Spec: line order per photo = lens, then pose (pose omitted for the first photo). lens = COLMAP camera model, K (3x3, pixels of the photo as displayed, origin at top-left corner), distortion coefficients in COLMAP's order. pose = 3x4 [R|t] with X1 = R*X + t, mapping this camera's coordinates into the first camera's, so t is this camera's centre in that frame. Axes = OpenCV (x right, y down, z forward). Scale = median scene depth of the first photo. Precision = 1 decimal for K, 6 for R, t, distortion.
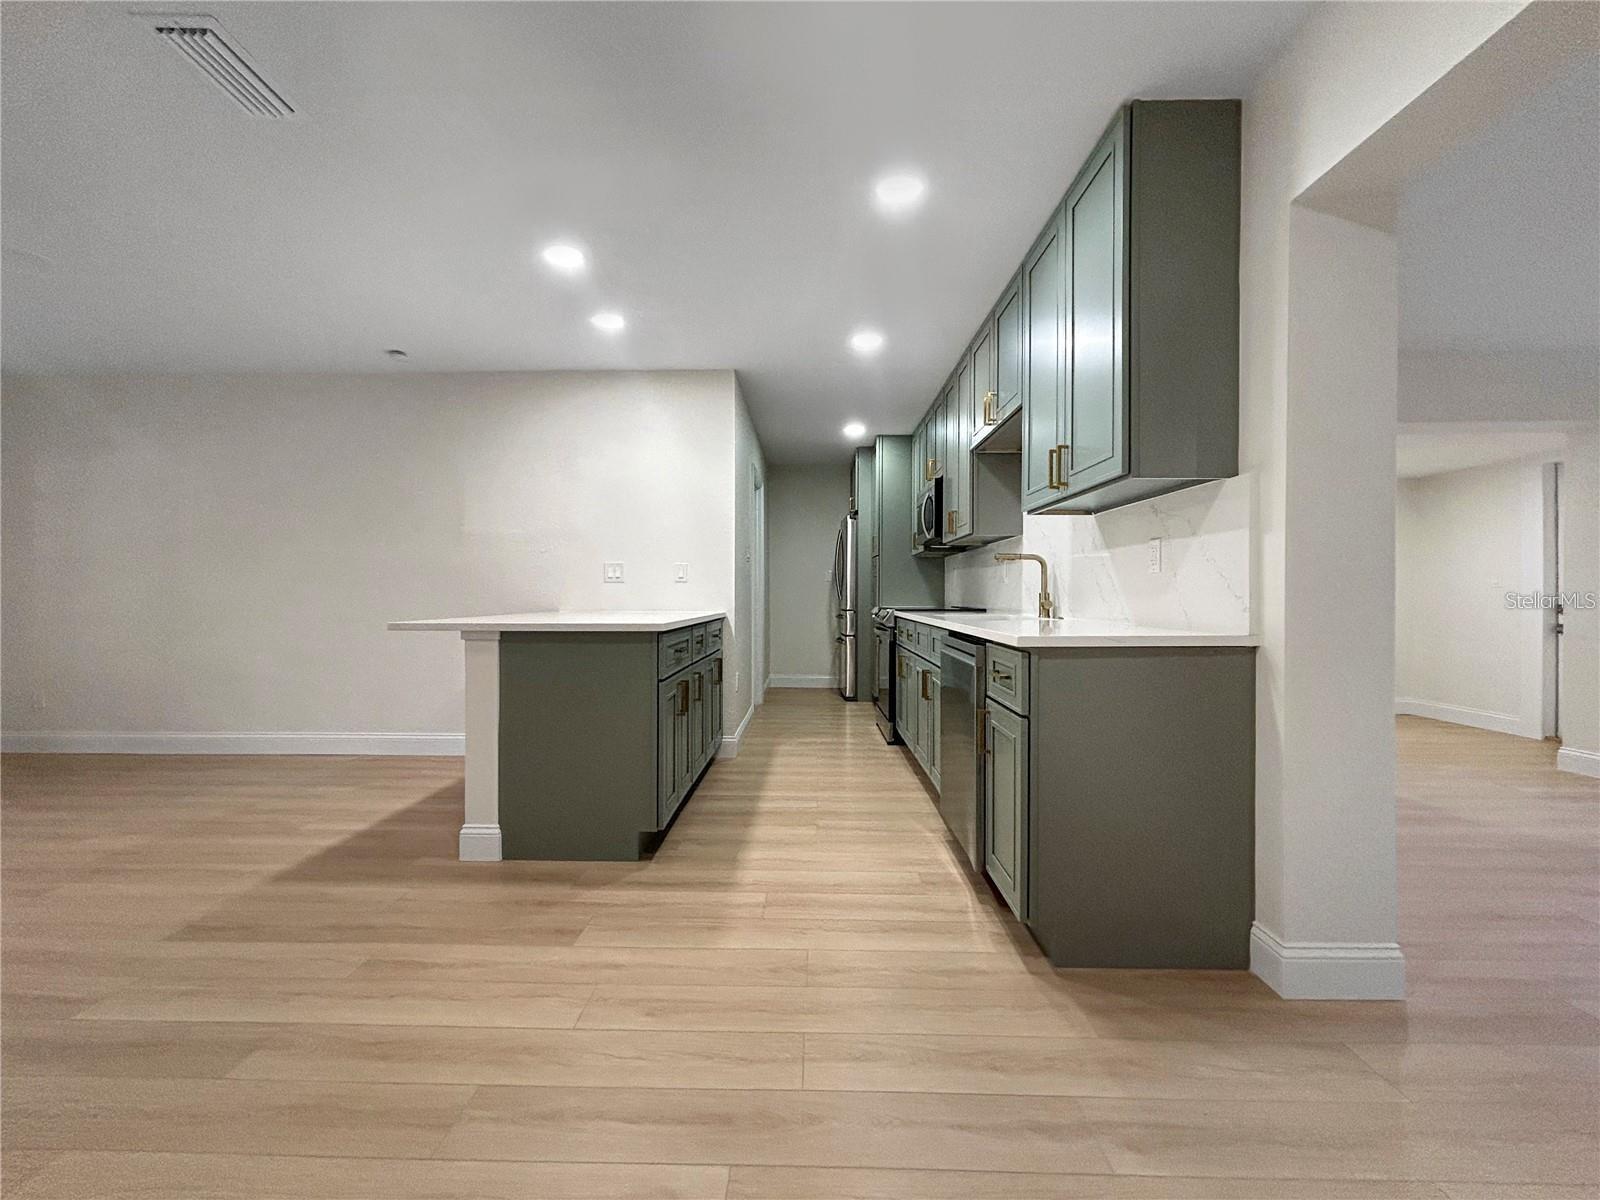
lens RADIAL K [[658.0, 0, 806.5], [0, 658.0, 598.0], [0, 0, 1]] dist [0.002177, 0.000378]
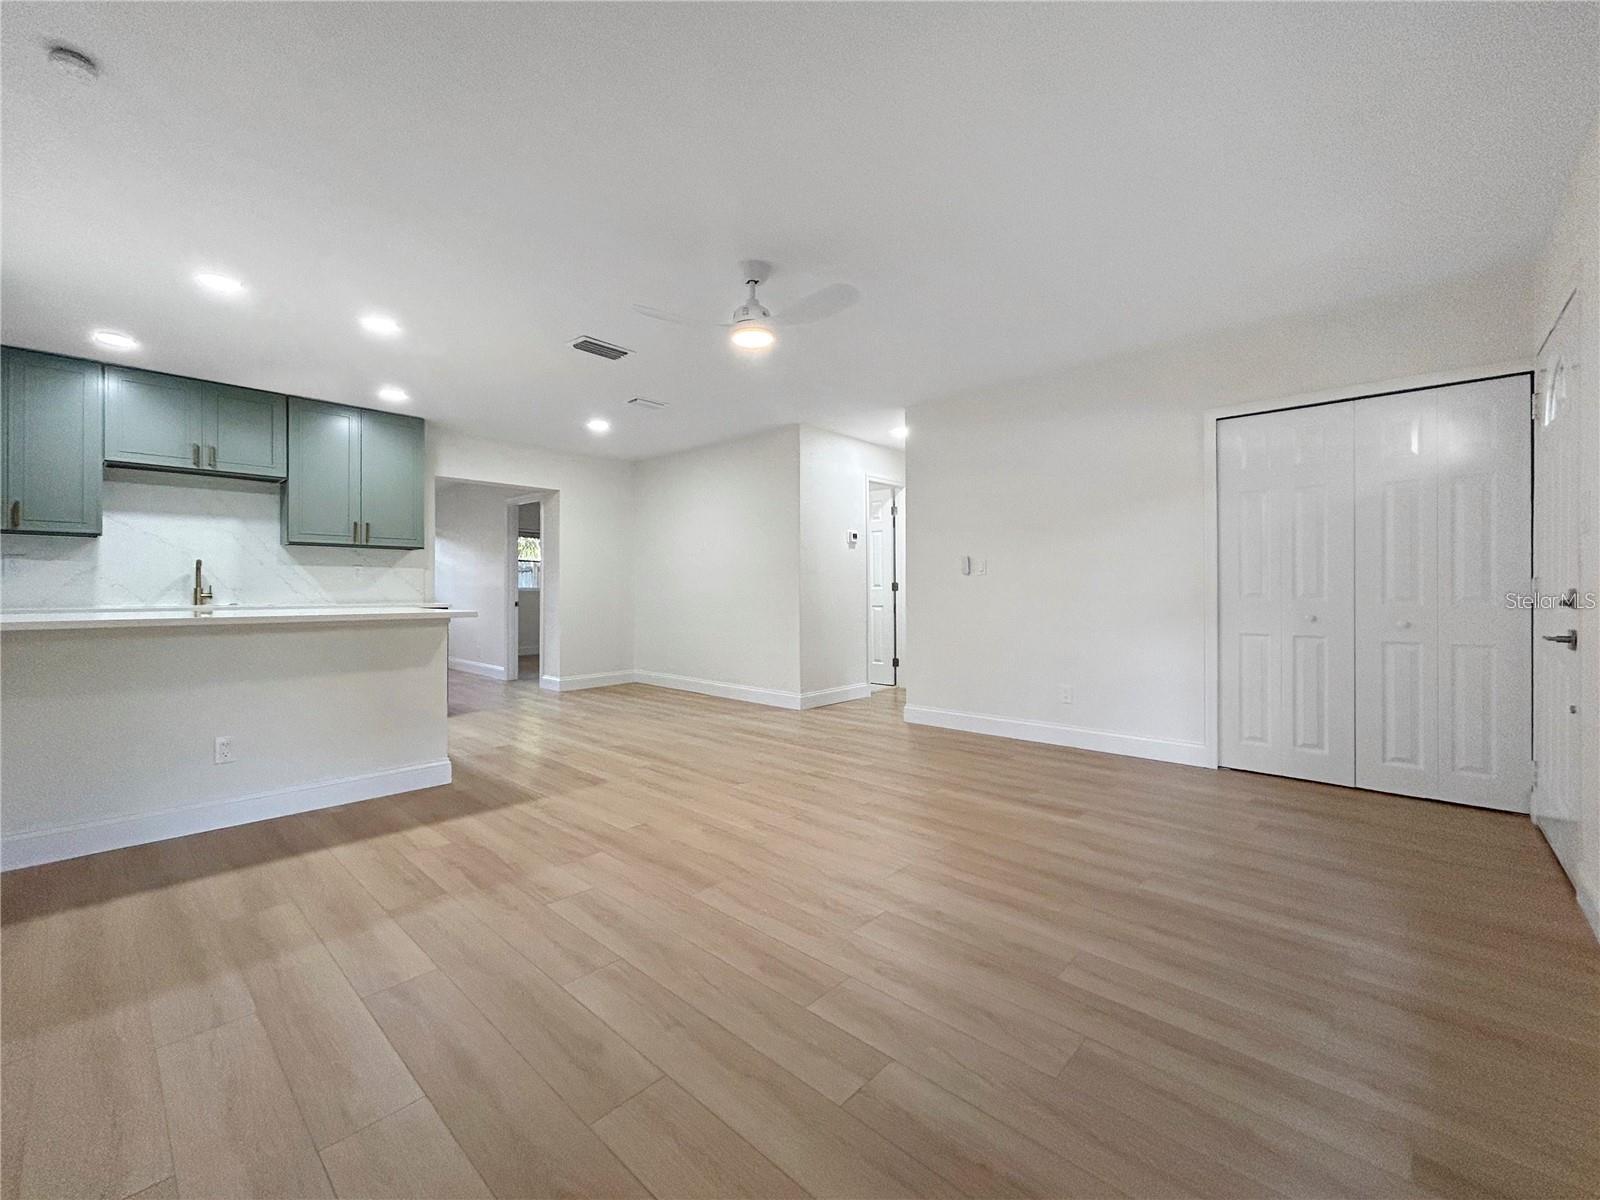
lens RADIAL K [[658.0, 0, 806.5], [0, 658.0, 598.0], [0, 0, 1]] dist [0.002177, 0.000378]
pose [[-0.750449, -0.013712, 0.660786, -2.004216], [-0.002518, 0.999837, 0.017887, -0.019087], [-0.660924, 0.011759, -0.750361, 1.551277]]
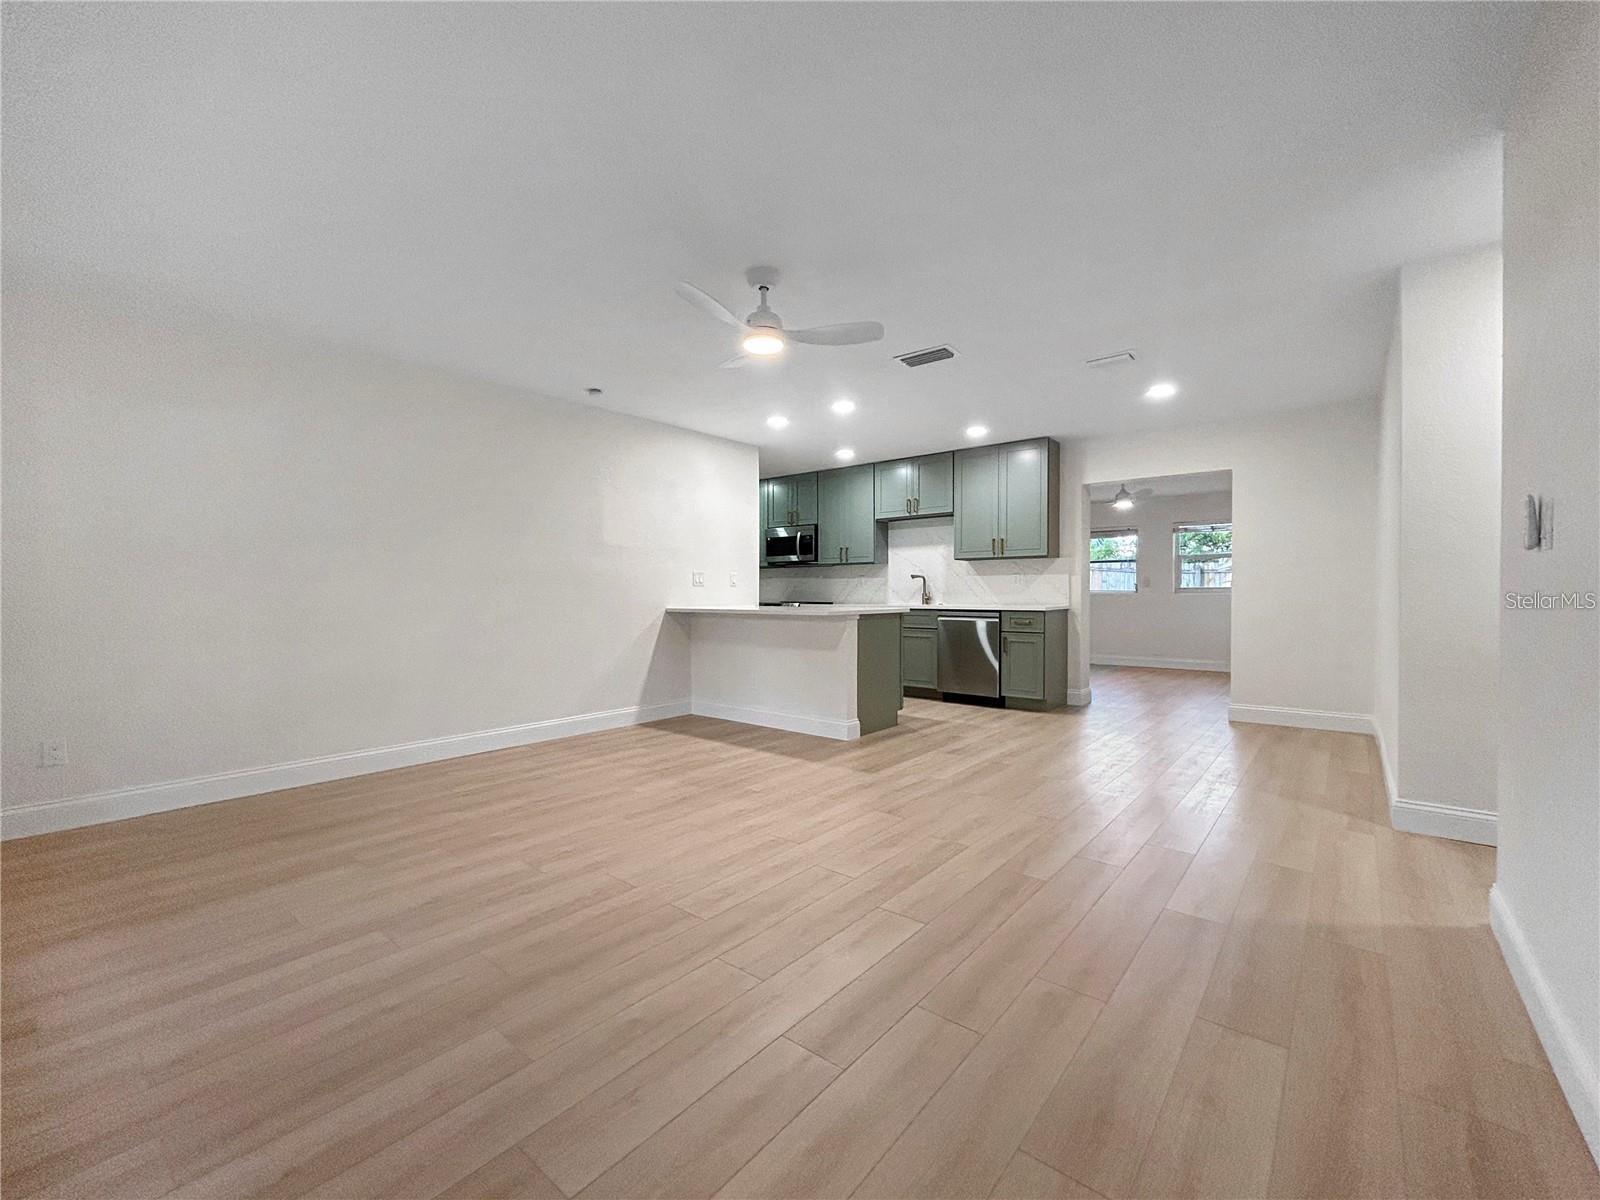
lens RADIAL K [[672.7, 0, 792.9], [0, 672.7, 592.7], [0, 0, 1]] dist [-0.000336, 0.000134]
pose [[0.623800, -0.002070, 0.781582, -2.072594], [0.004657, 0.999989, -0.001068, -0.011164], [-0.781571, 0.004306, 0.623802, -0.045695]]
